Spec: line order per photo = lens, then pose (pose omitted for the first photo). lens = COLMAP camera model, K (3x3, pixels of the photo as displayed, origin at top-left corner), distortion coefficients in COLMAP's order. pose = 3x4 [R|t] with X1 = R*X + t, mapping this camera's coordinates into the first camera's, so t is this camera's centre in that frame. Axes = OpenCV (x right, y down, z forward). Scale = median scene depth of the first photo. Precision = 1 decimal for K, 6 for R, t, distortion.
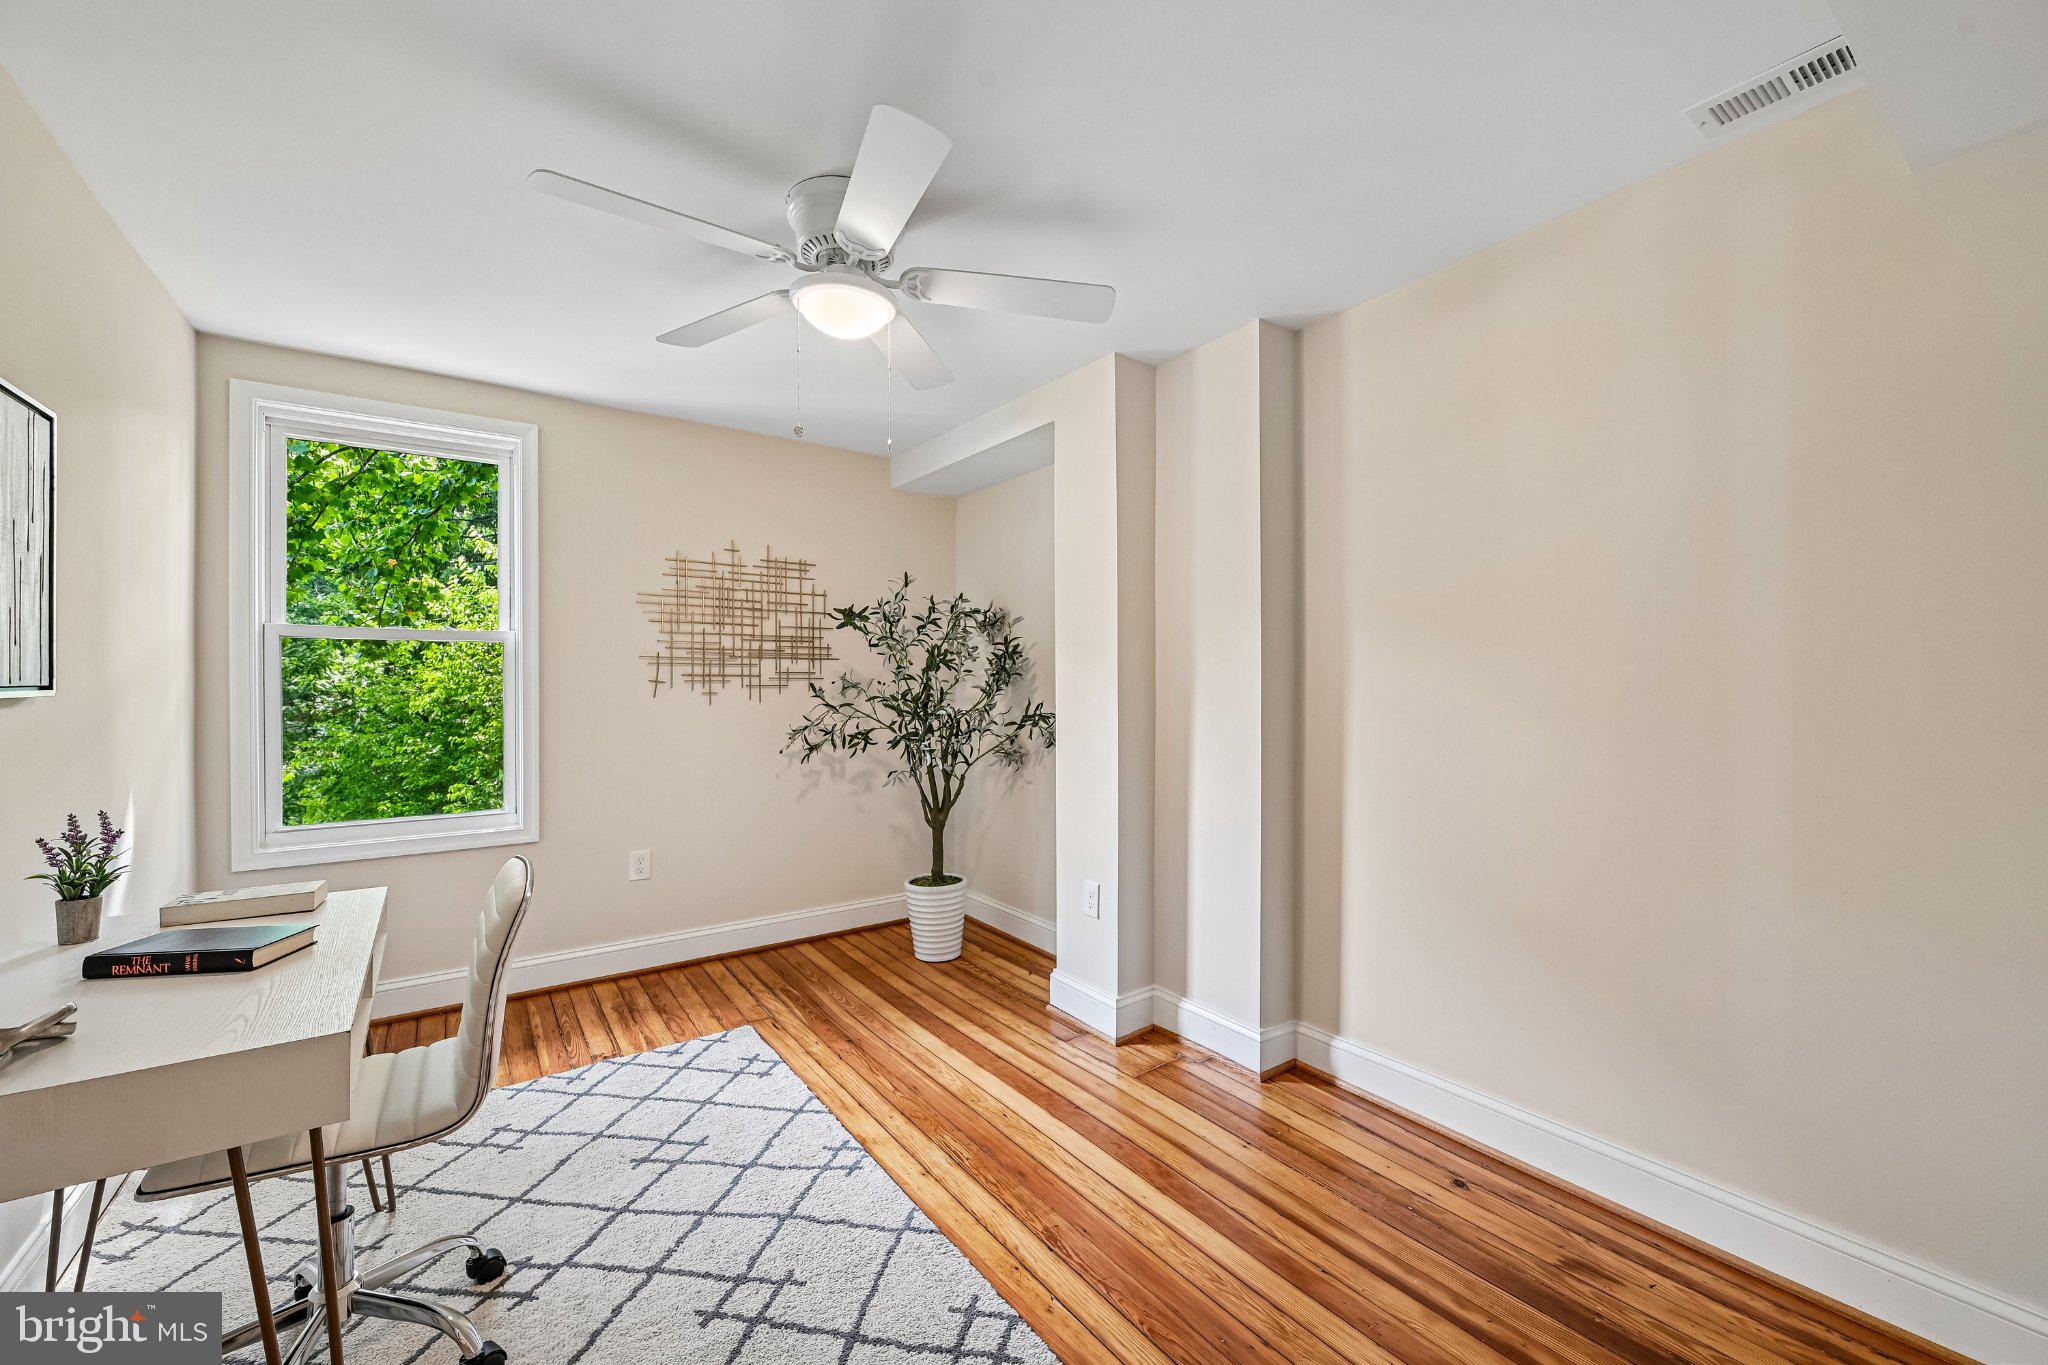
lens RADIAL K [[816.1, 0, 1027.9], [0, 816.1, 681.5], [0, 0, 1]] dist [0.000960, -0.000153]
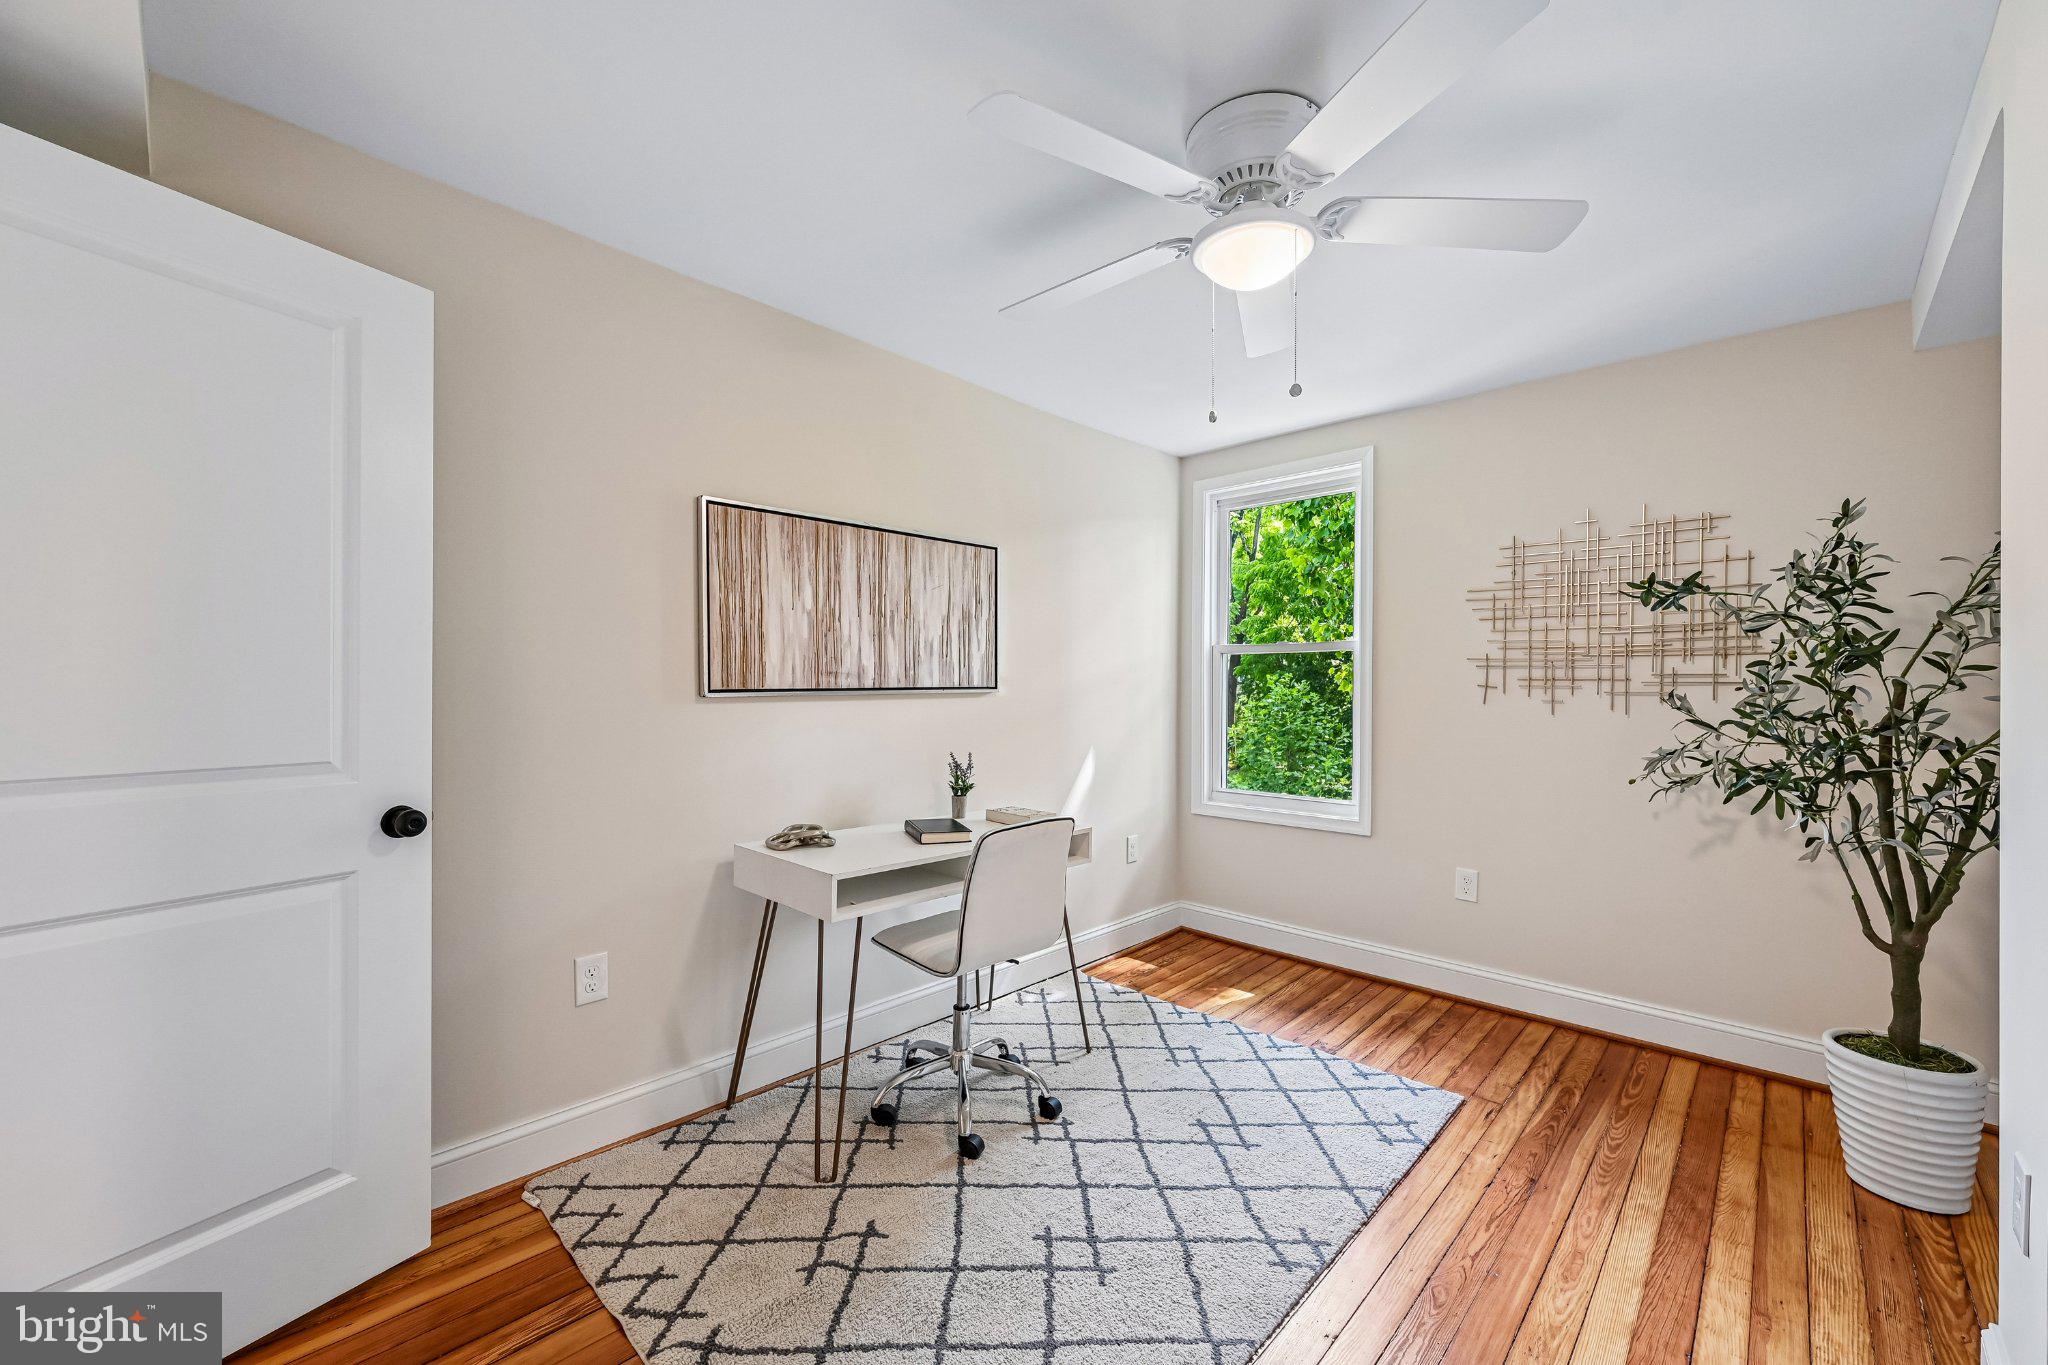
lens RADIAL K [[802.3, 0, 1038.2], [0, 802.3, 683.1], [0, 0, 1]] dist [-0.000983, -0.000069]
pose [[0.195323, 0.001190, -0.980738, 0.375804], [-0.004602, 0.999989, 0.000297, -0.002052], [0.980728, 0.004455, 0.195326, 0.401862]]
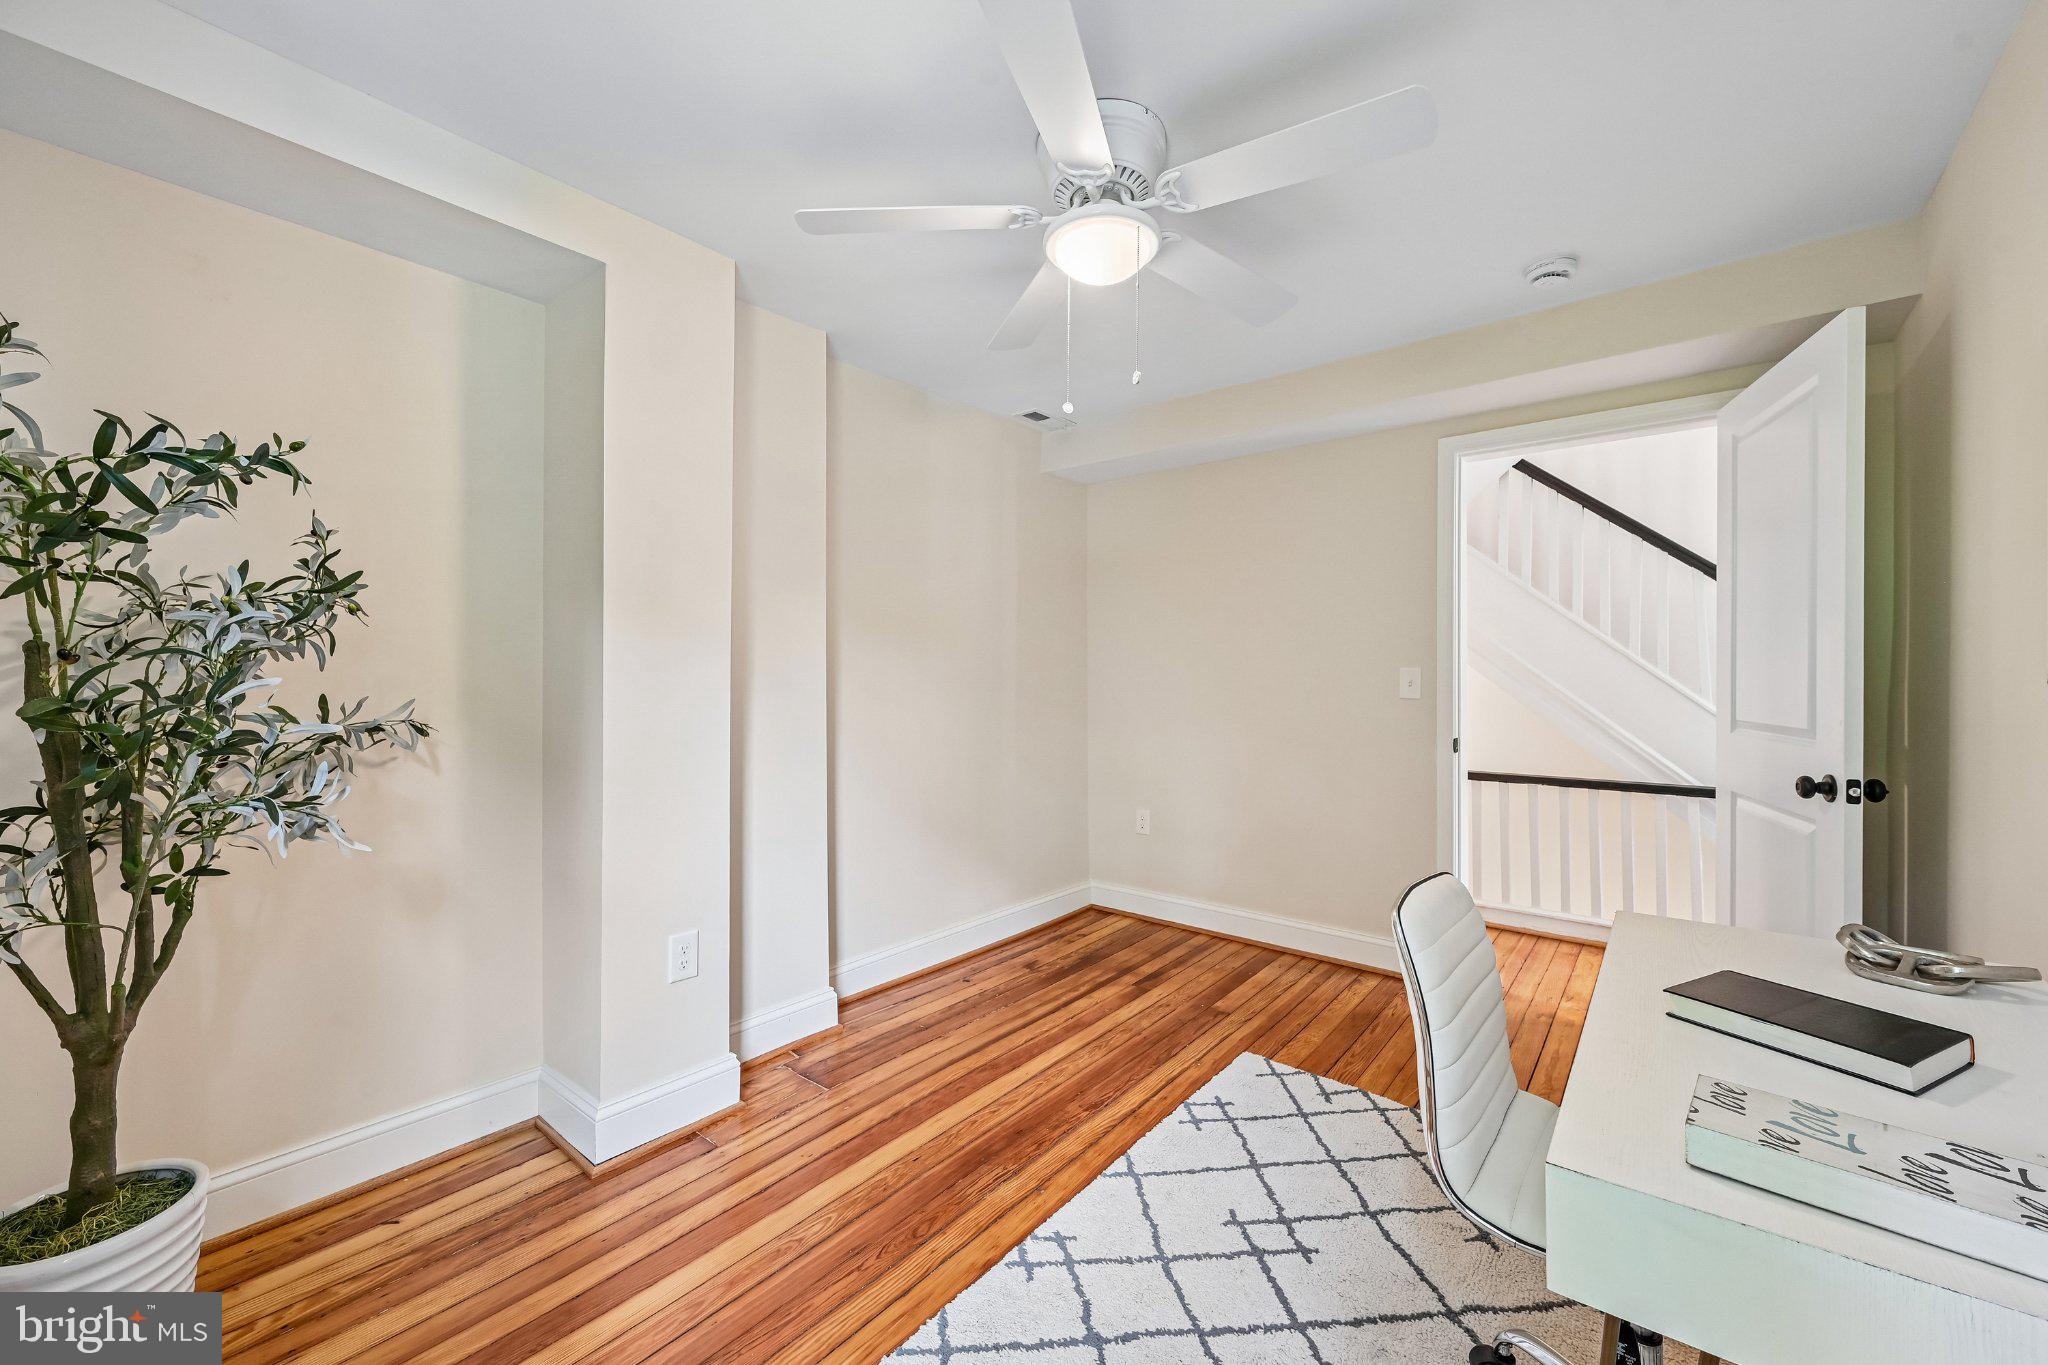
lens RADIAL K [[810.8, 0, 1028.6], [0, 810.8, 683.1], [0, 0, 1]] dist [-0.000772, 0.000093]
pose [[-0.263322, -0.003498, 0.964702, -0.697787], [-0.003842, 0.999989, 0.002577, 0.011115], [-0.964700, -0.003027, -0.263333, 0.861625]]
